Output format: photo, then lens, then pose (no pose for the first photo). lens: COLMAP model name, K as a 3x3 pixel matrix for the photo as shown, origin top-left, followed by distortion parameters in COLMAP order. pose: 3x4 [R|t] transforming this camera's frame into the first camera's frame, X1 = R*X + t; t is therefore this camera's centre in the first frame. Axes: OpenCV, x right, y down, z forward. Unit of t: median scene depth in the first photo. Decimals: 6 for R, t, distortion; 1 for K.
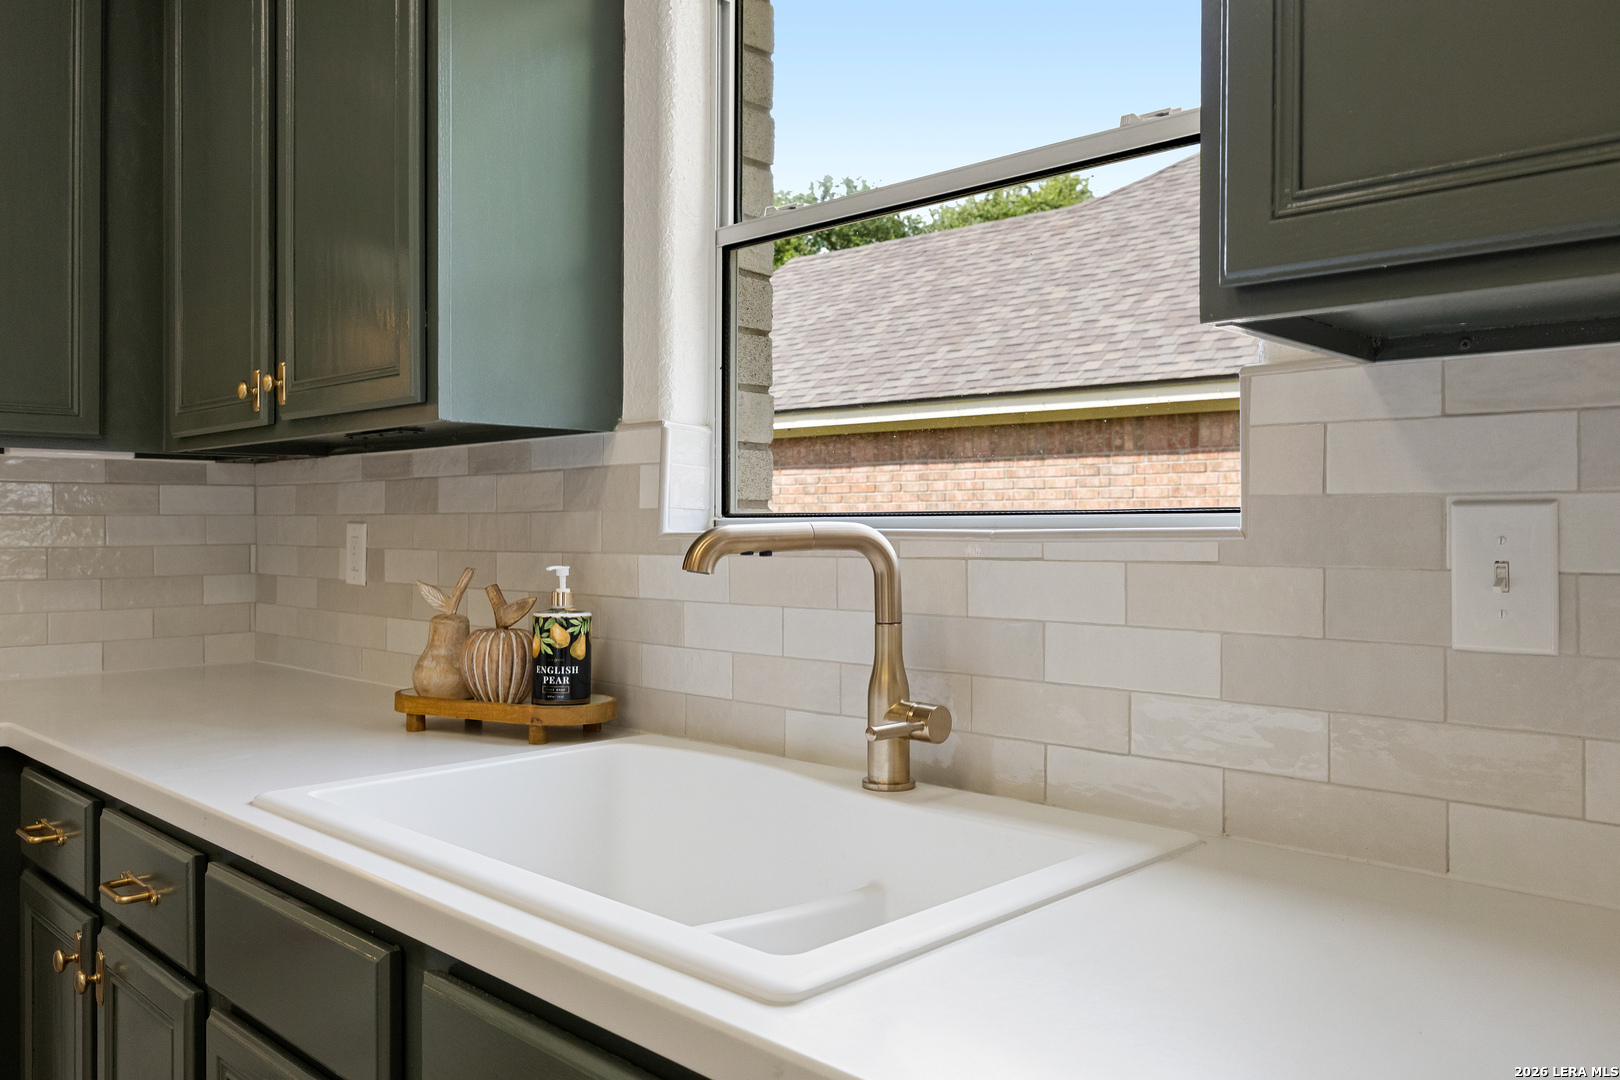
lens RADIAL K [[1237.0, 0, 809.1], [0, 1237.0, 520.9], [0, 0, 1]] dist [-0.005303, -0.000692]
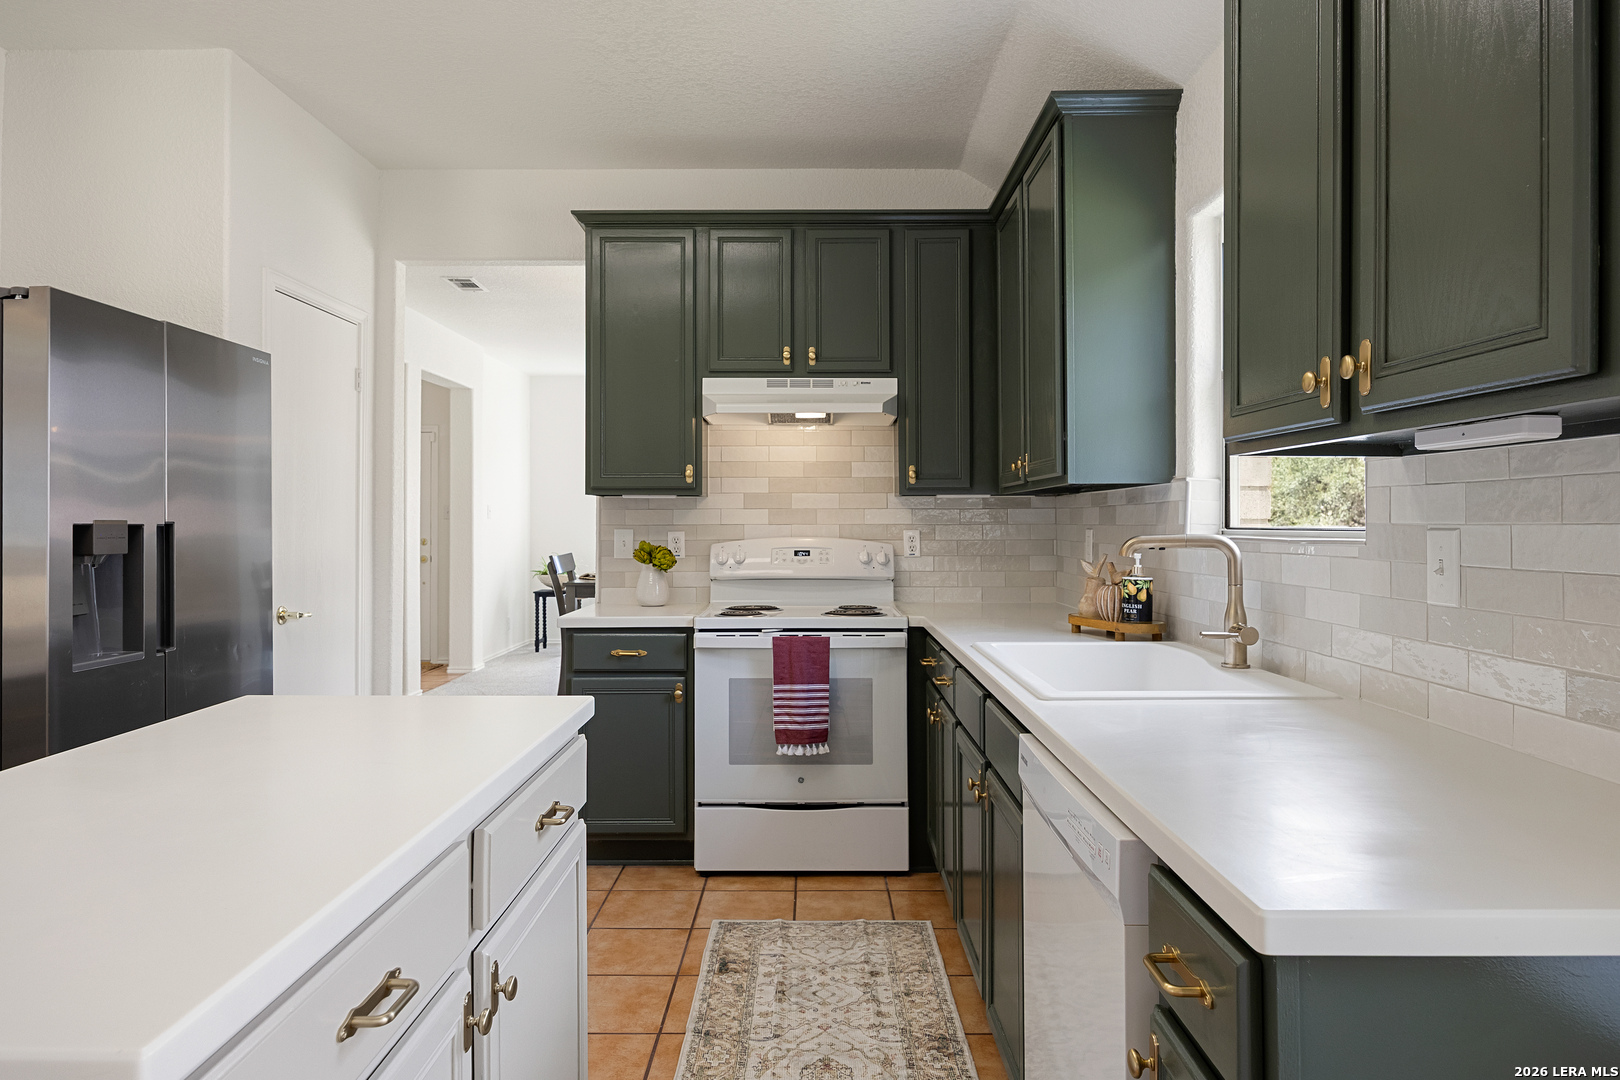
lens RADIAL K [[983.7, 0, 810.4], [0, 983.7, 511.0], [0, 0, 1]] dist [-0.002107, -0.000023]
pose [[0.693211, -0.010000, -0.720665, 0.551721], [0.005151, 0.999947, -0.008920, -0.019447], [0.720716, 0.002472, 0.693226, -0.444602]]
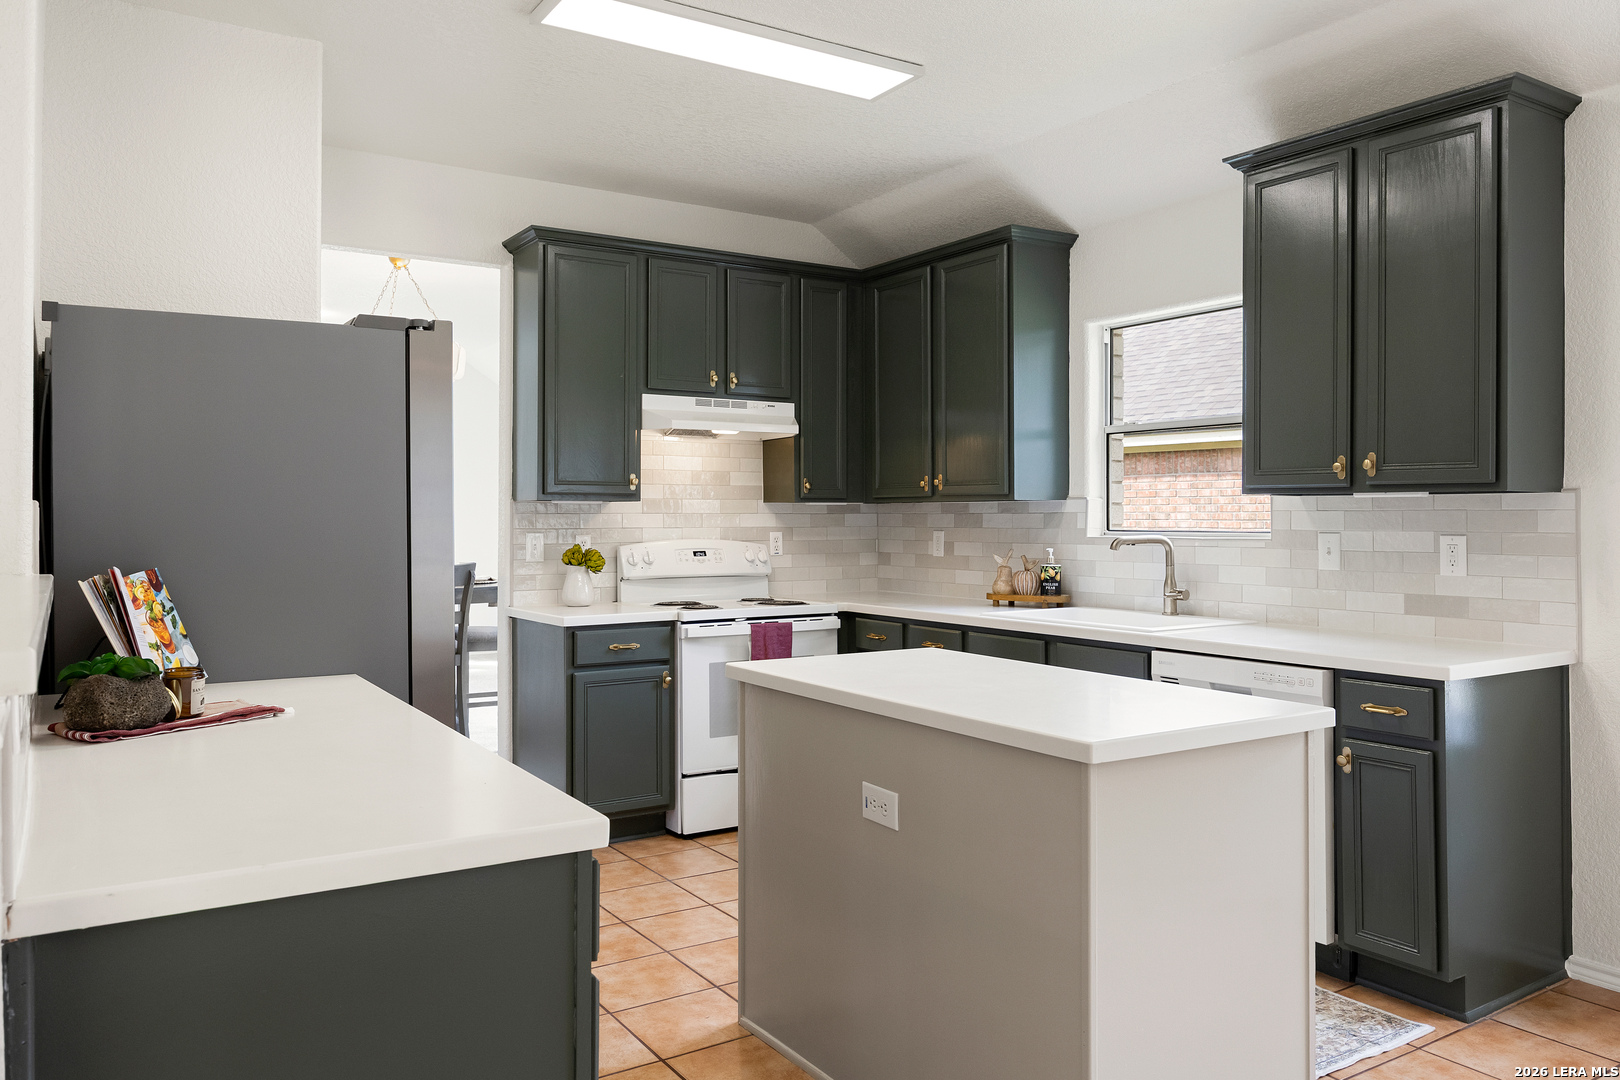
lens RADIAL K [[1183.1, 0, 807.5], [0, 1183.1, 505.5], [0, 0, 1]] dist [-0.006186, 0.000951]
pose [[0.973791, -0.003530, -0.227418, -0.121538], [0.002625, 0.999987, -0.004283, -0.051096], [0.227430, 0.003573, 0.973788, -1.744631]]
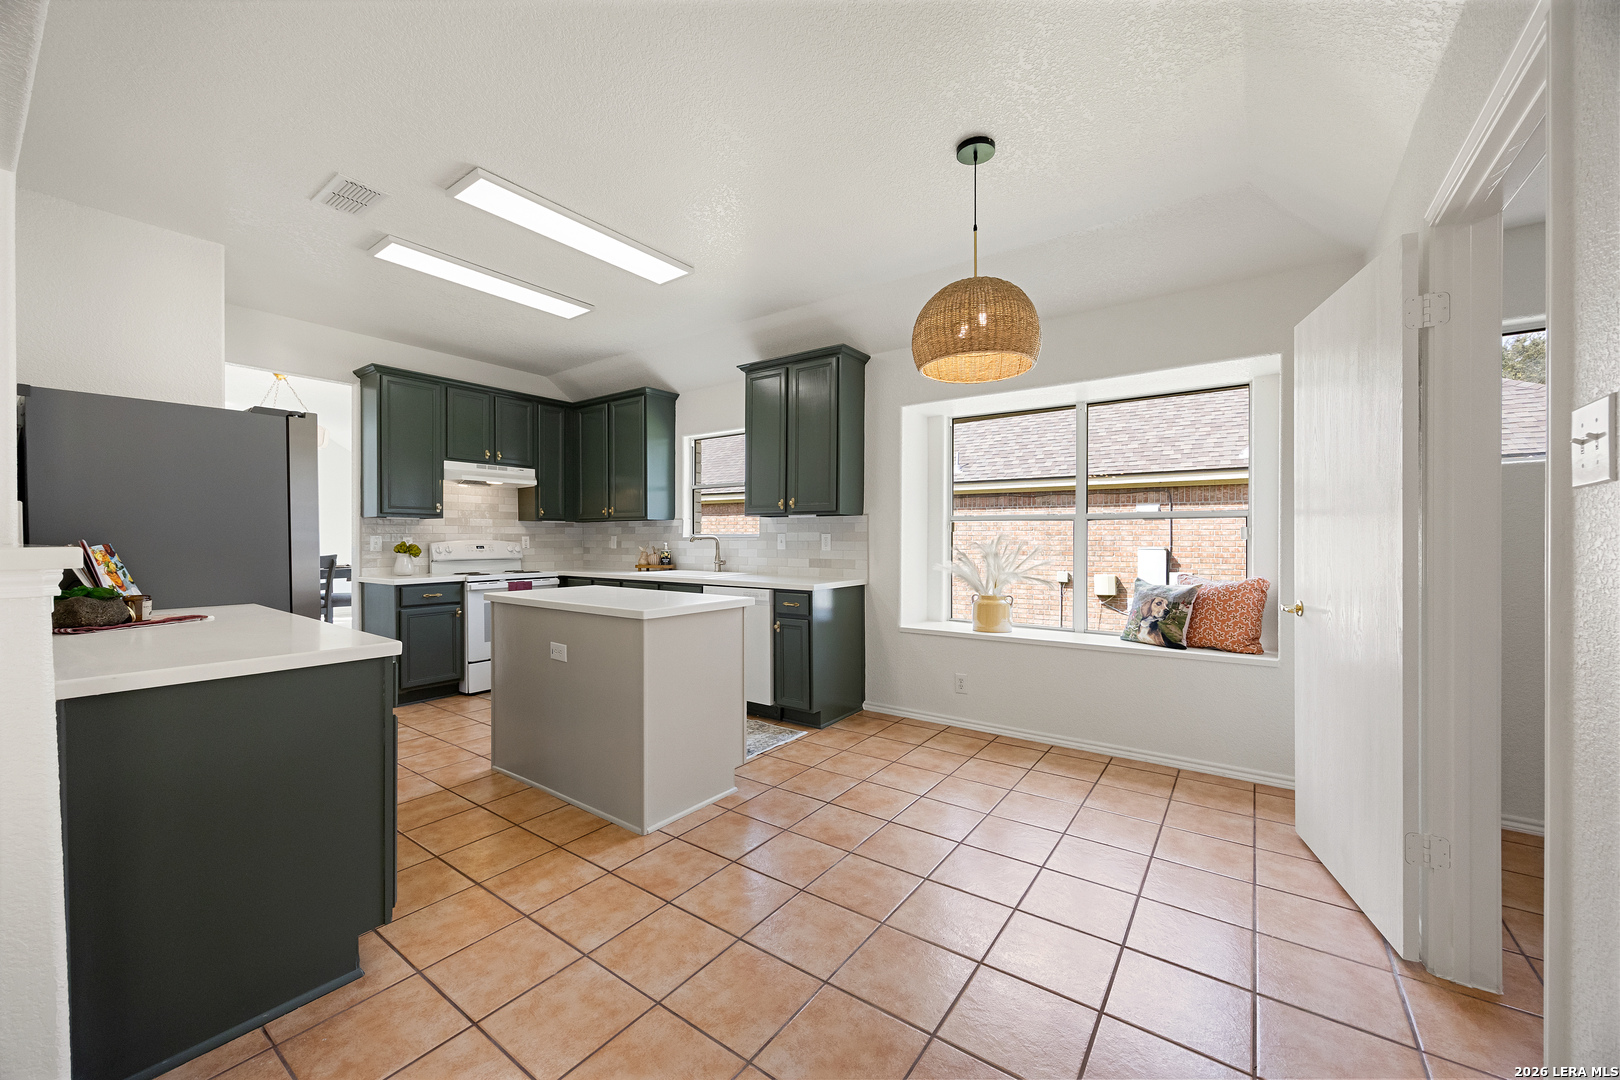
lens RADIAL K [[617.6, 0, 804.8], [0, 617.6, 542.3], [0, 0, 1]] dist [-0.000590, 0.000024]
pose [[0.989941, -0.002031, 0.141469, 0.043009], [0.000261, 0.999922, 0.012526, -0.003505], [-0.141483, -0.012363, 0.989863, -2.014986]]
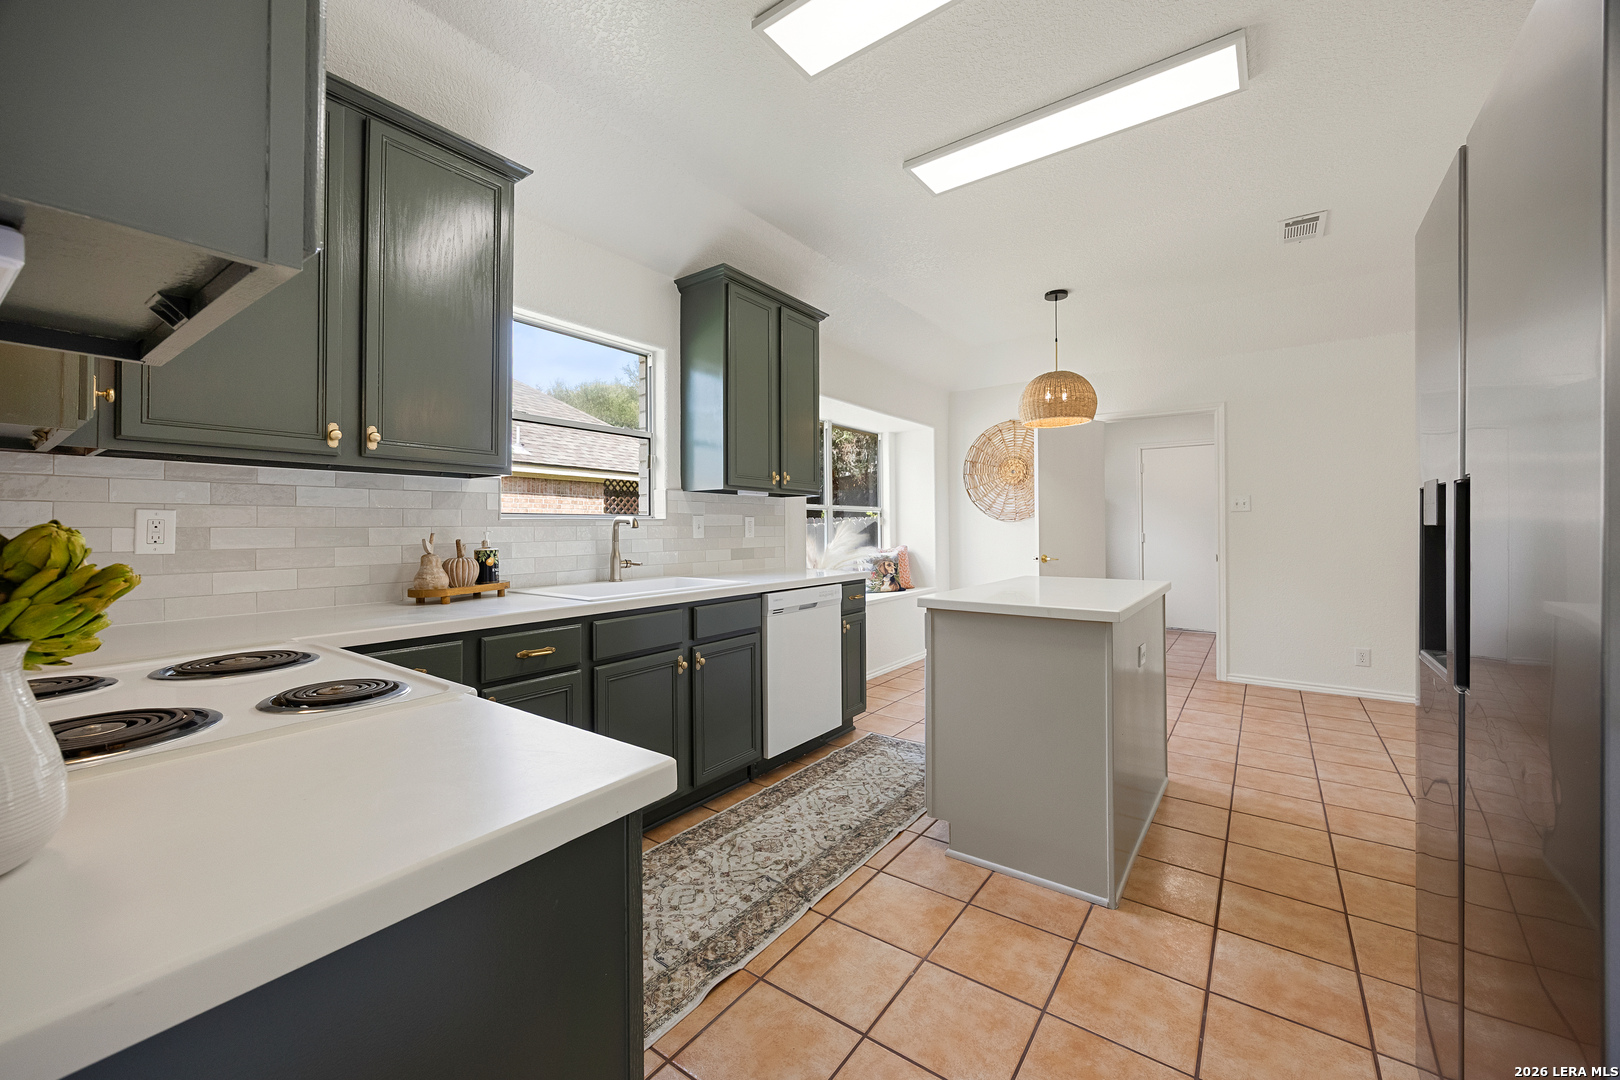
lens RADIAL K [[631.0, 0, 807.9], [0, 631.0, 520.5], [0, 0, 1]] dist [0.000143, 0.000013]
pose [[-0.142054, 0.011856, 0.989788, -1.571696], [-0.001133, 0.999926, -0.012140, 0.028999], [-0.989858, -0.002846, -0.142030, 0.505553]]
